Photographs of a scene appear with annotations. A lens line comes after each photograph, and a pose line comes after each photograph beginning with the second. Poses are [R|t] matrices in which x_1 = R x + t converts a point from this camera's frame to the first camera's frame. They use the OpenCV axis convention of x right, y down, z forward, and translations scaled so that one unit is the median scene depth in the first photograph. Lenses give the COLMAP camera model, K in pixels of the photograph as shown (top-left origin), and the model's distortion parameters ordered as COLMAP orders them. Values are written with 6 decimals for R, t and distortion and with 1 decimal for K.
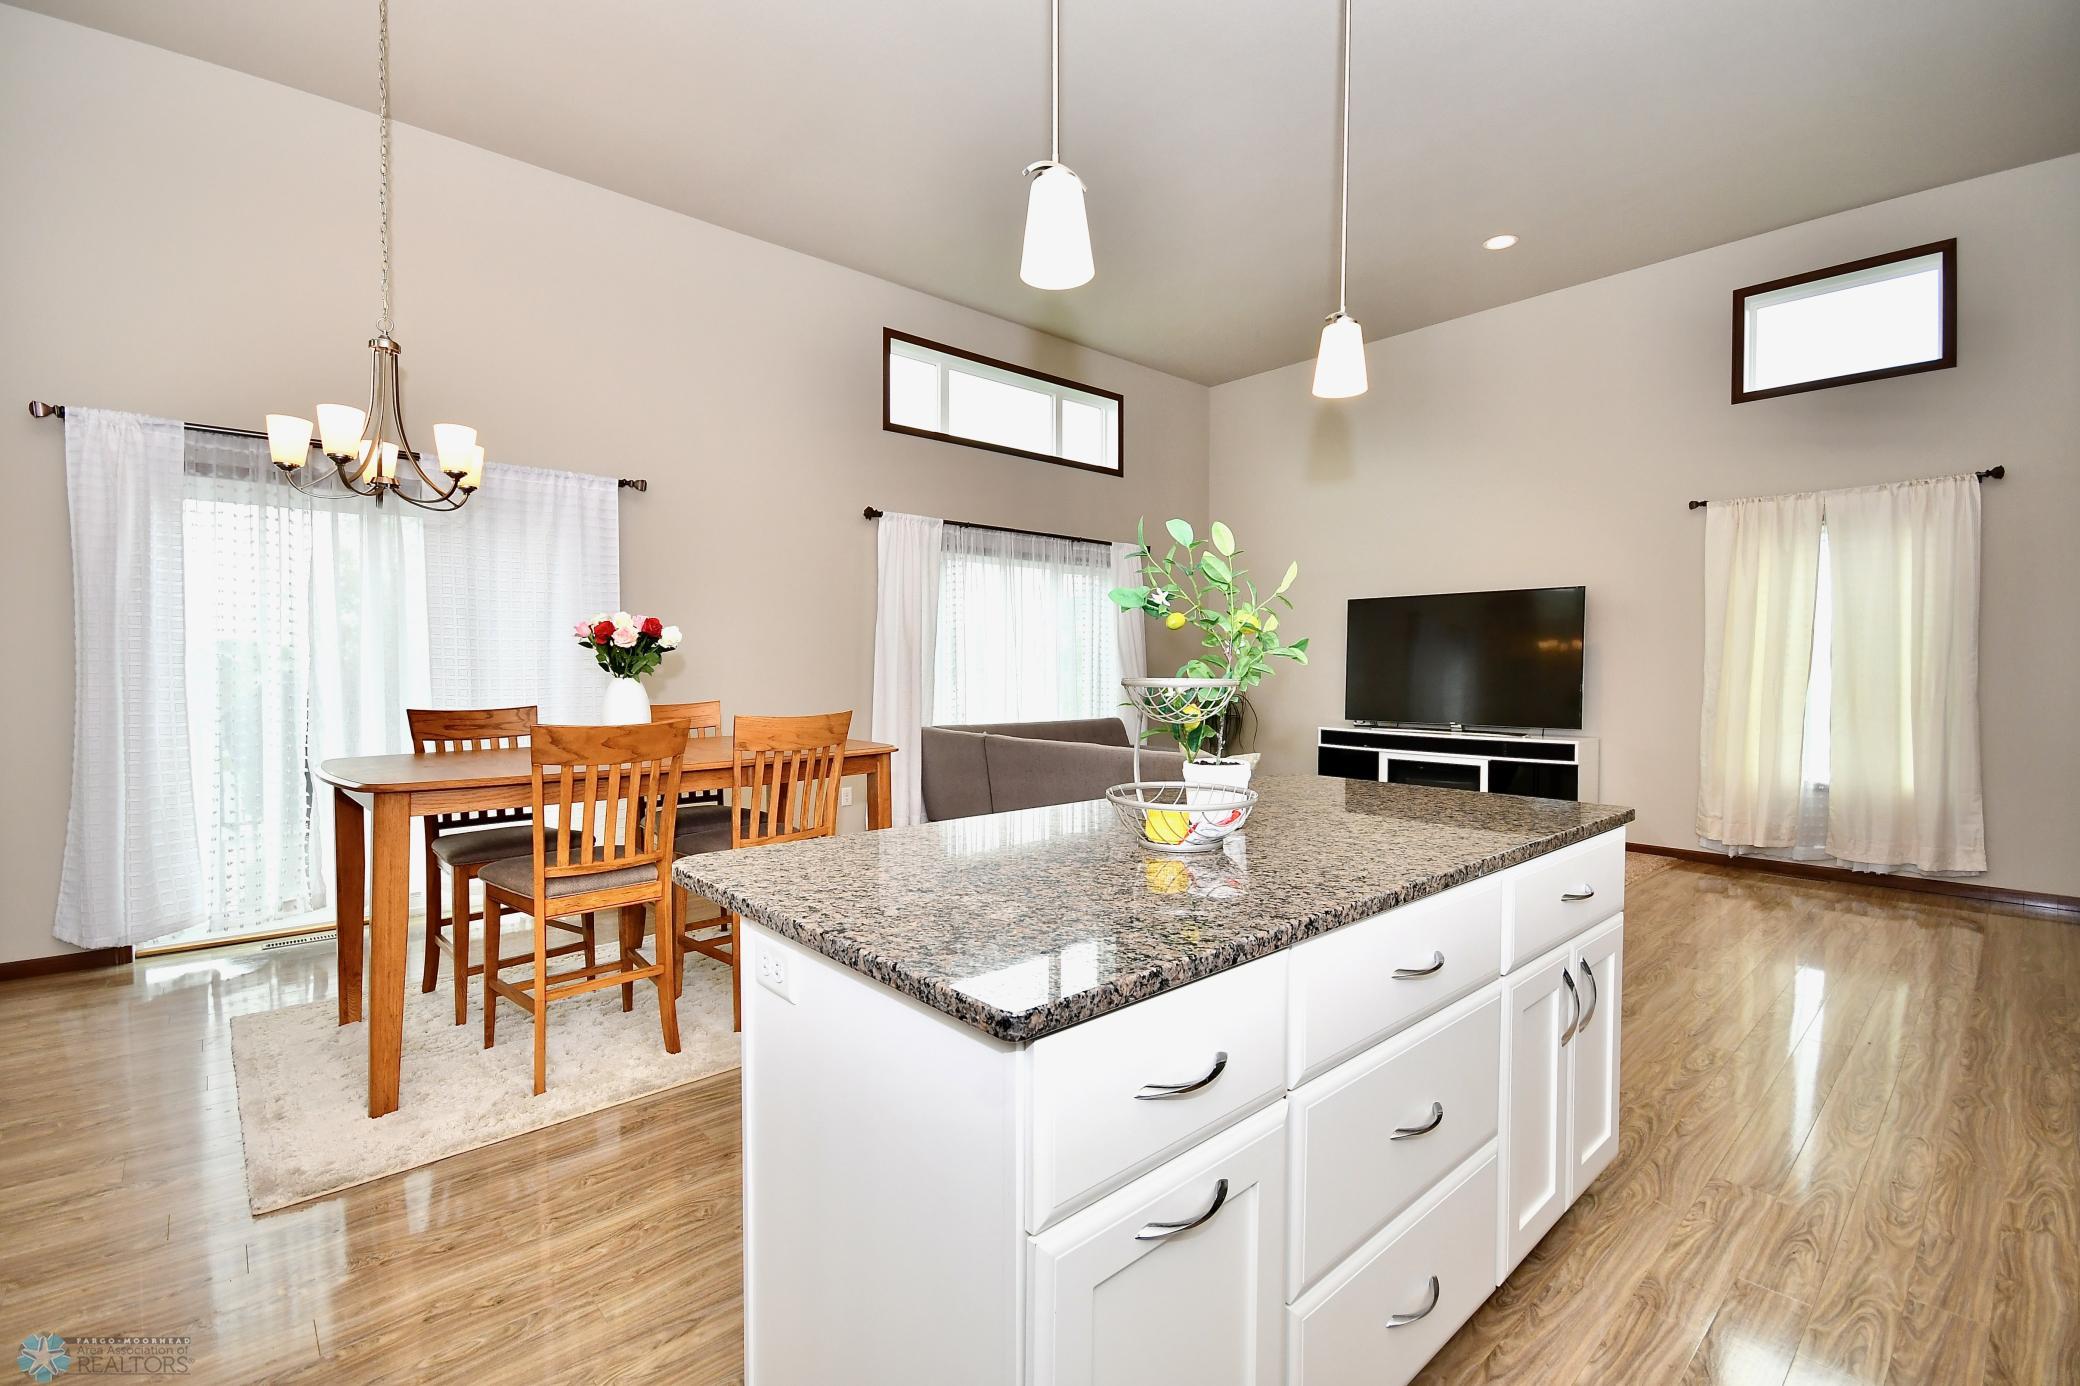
lens RADIAL K [[923.2, 0, 1028.1], [0, 923.2, 692.3], [0, 0, 1]] dist [0.001970, -0.007747]
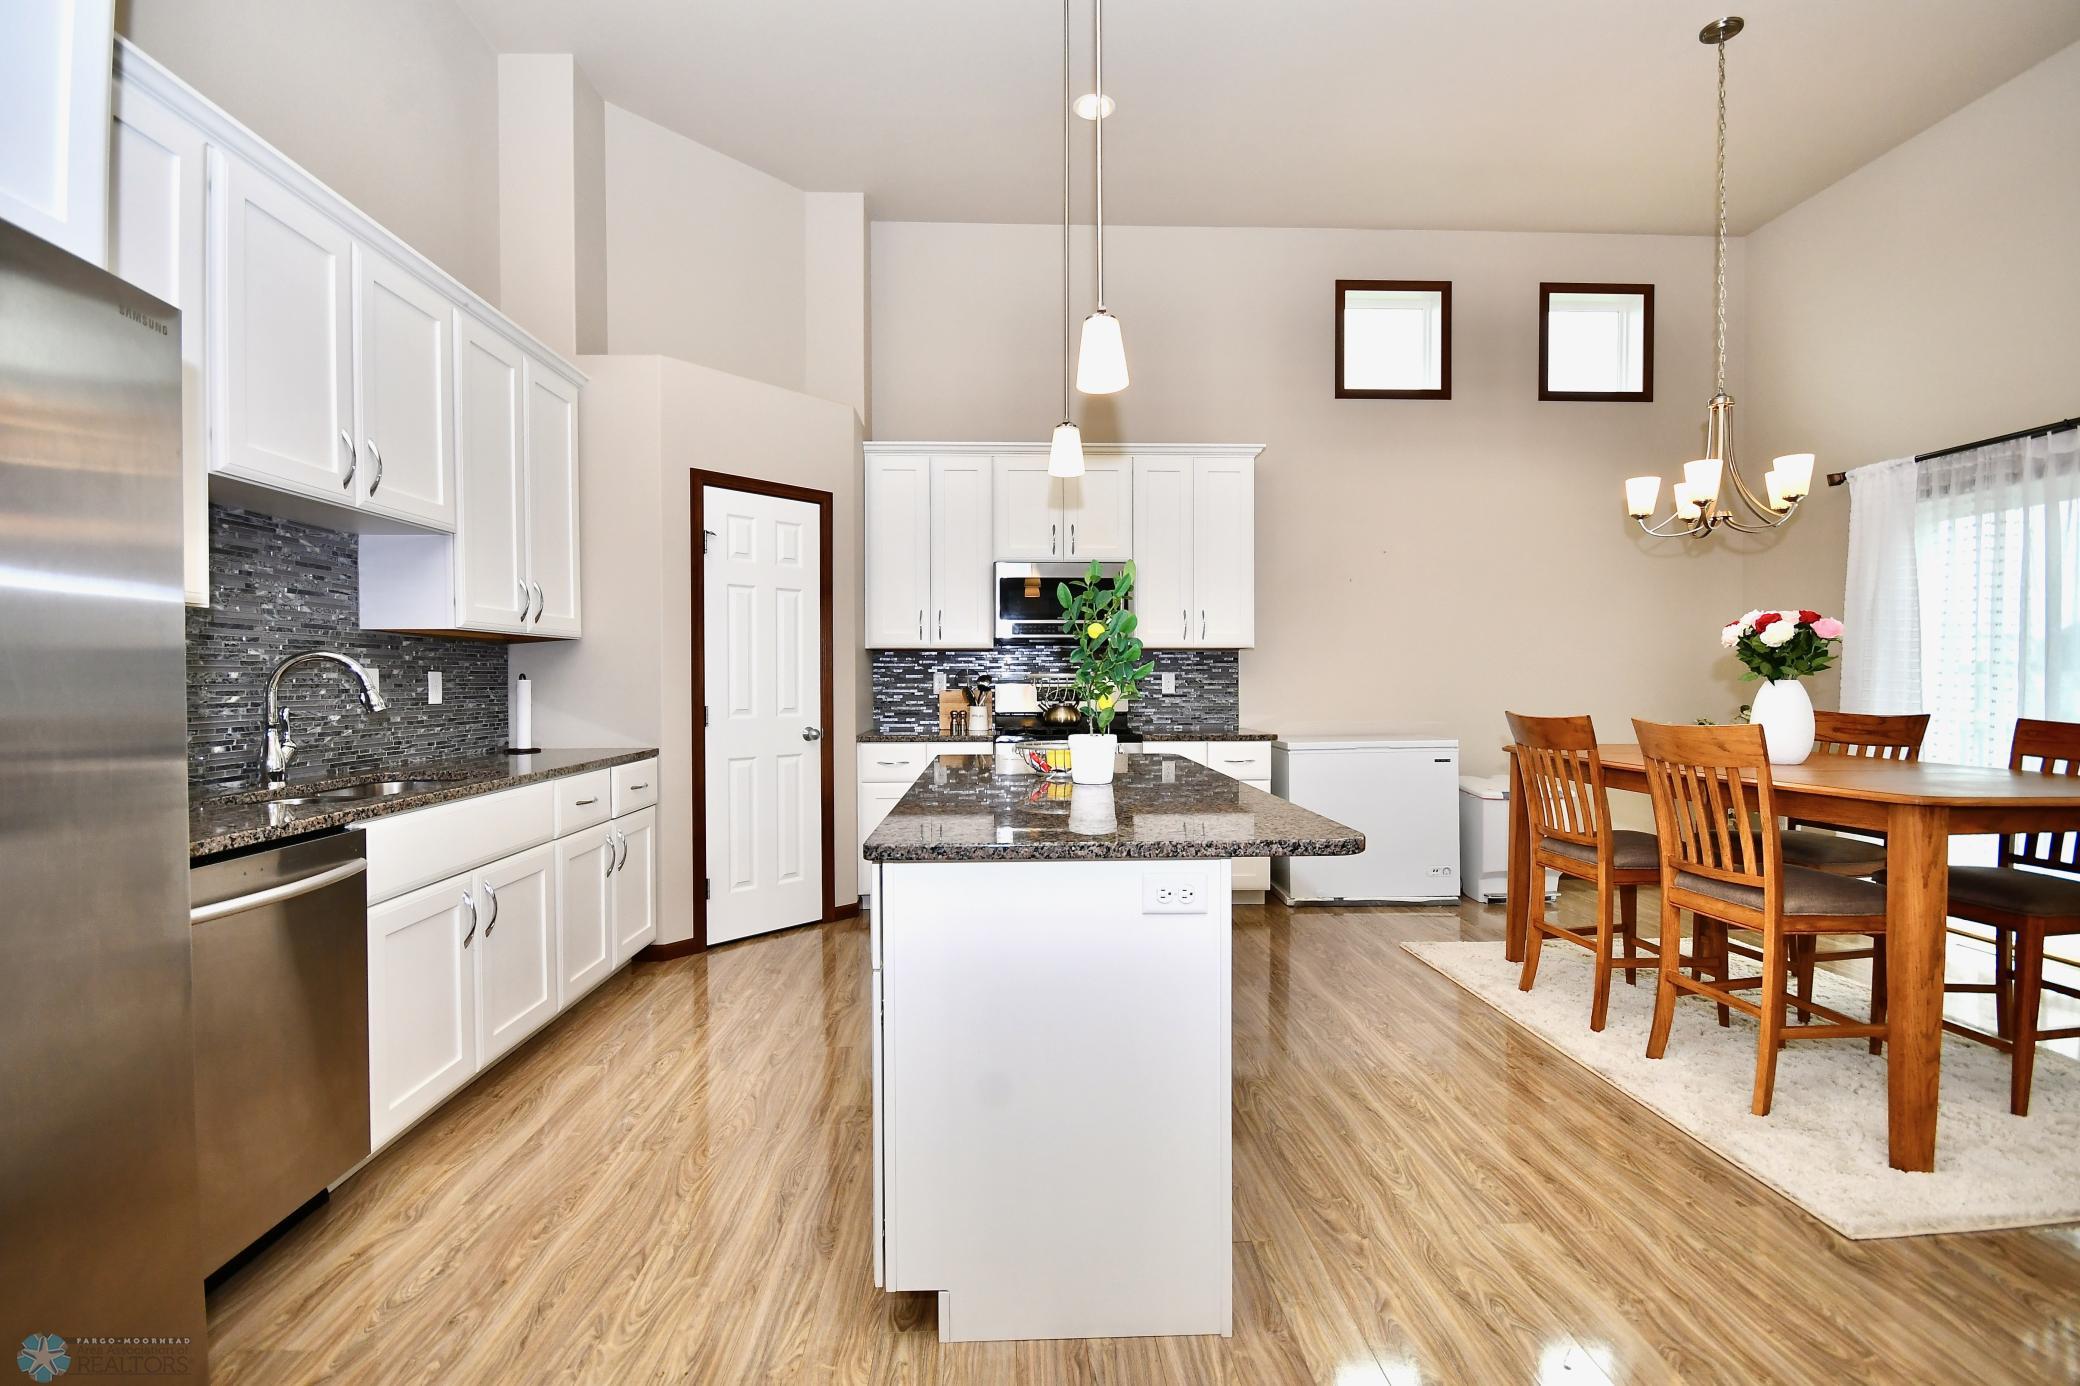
lens RADIAL K [[923.2, 0, 1037.4], [0, 923.2, 690.0], [0, 0, 1]] dist [0.001970, -0.007747]
pose [[-0.634688, 0.008717, -0.772720, 0.468729], [-0.022455, 0.999306, 0.029717, -0.010238], [0.772442, 0.036212, -0.634052, 0.644103]]
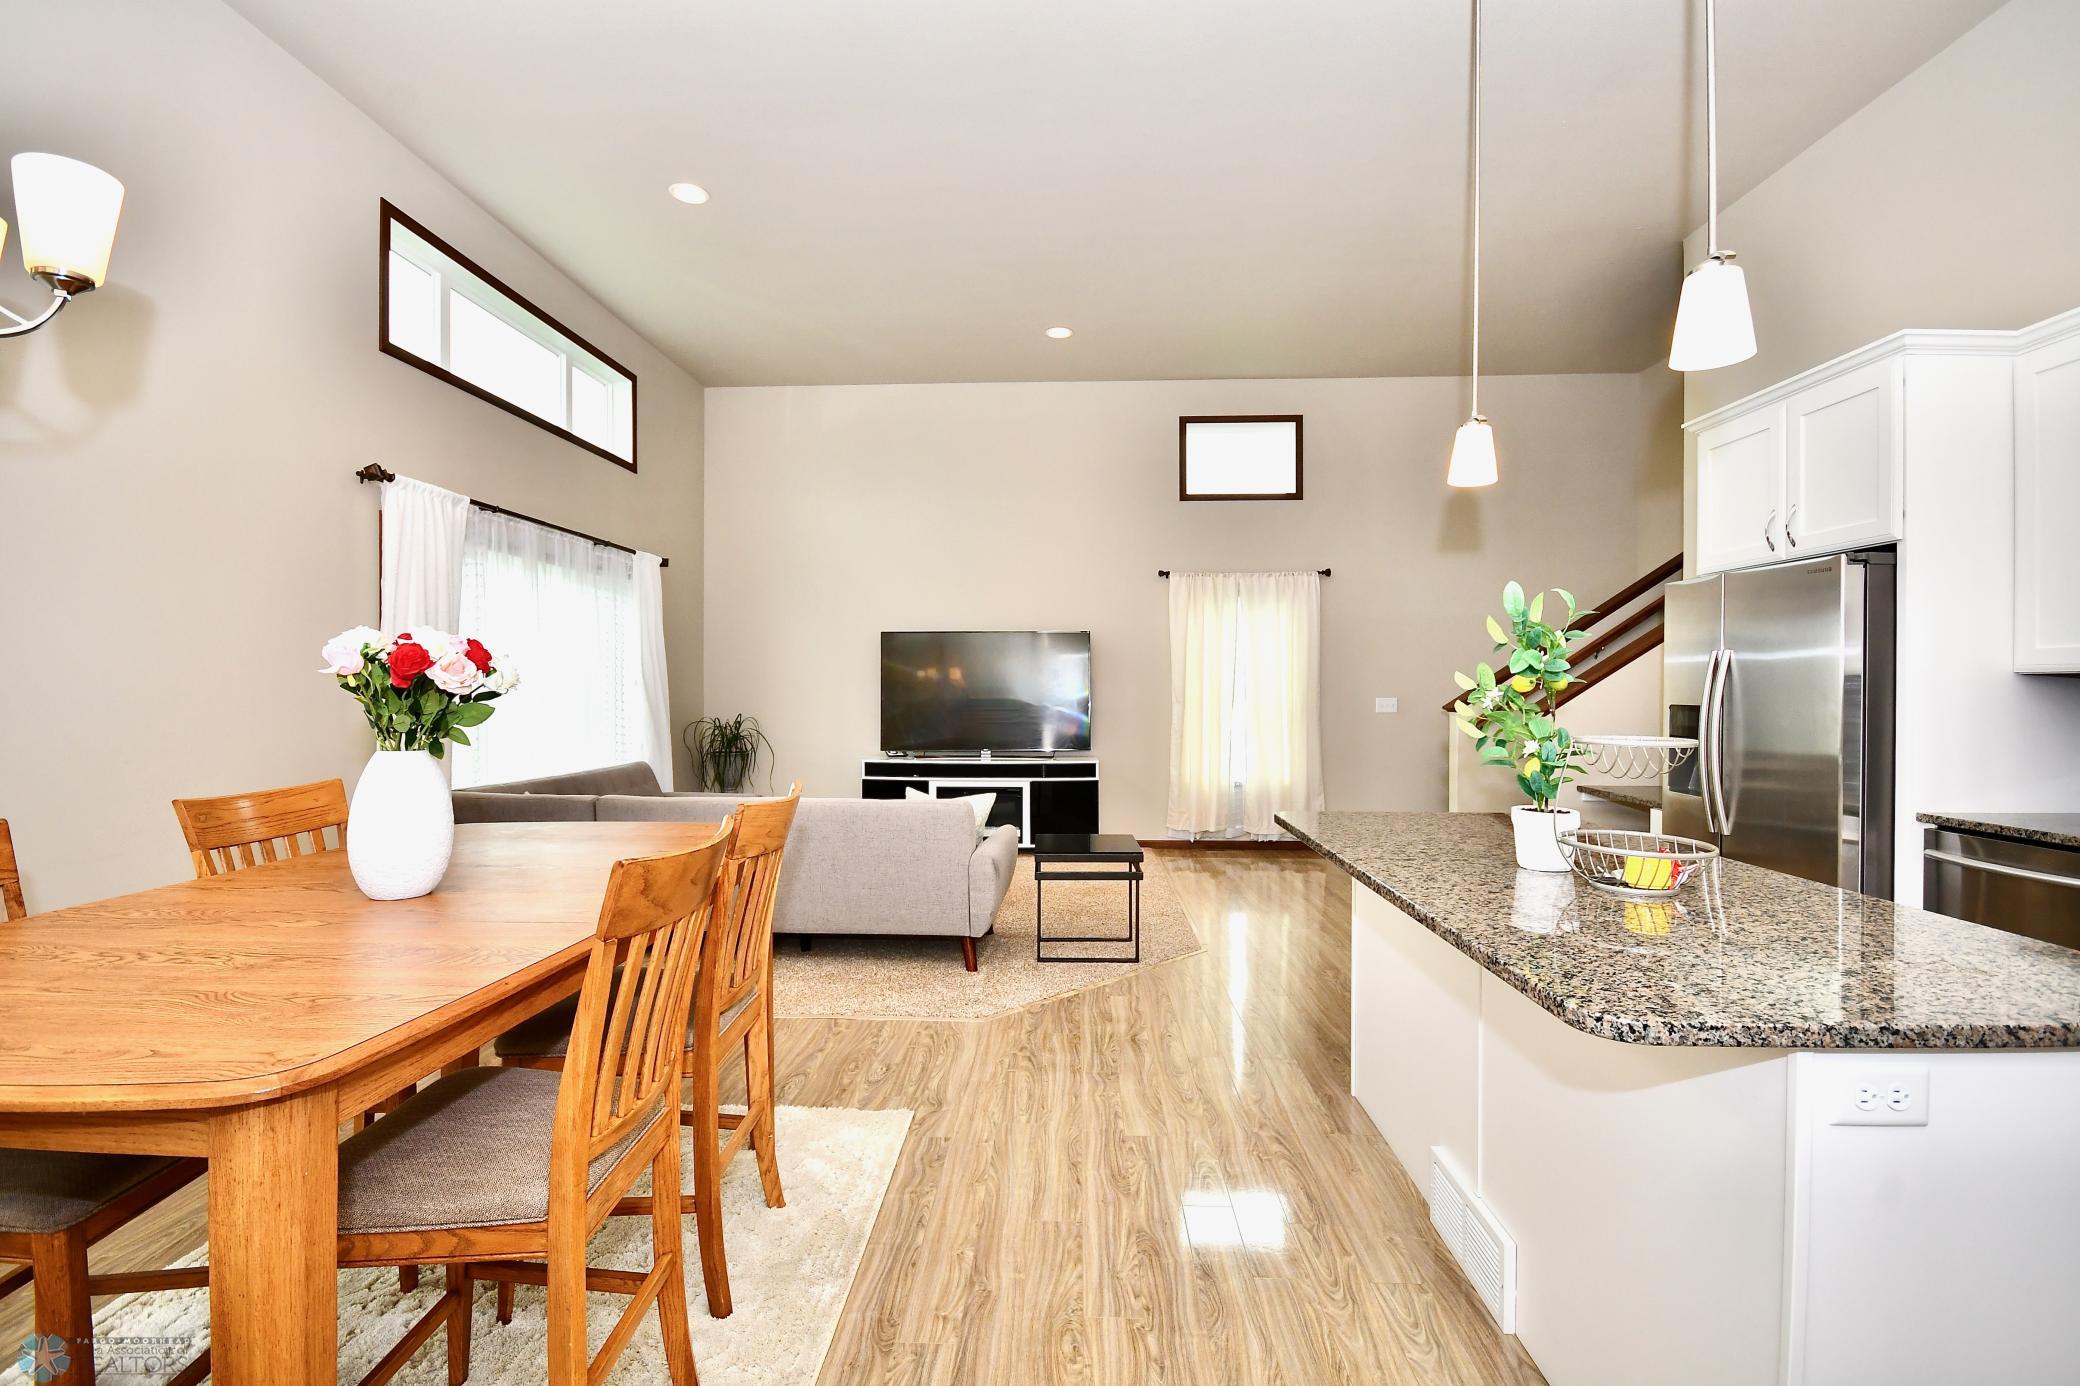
lens RADIAL K [[923.2, 0, 1043.3], [0, 923.2, 692.2], [0, 0, 1]] dist [0.001970, -0.007747]
pose [[0.694975, -0.003450, 0.719026, -0.357285], [0.020911, 0.999663, -0.015415, -0.021233], [-0.718730, 0.025748, 0.694813, 0.236840]]
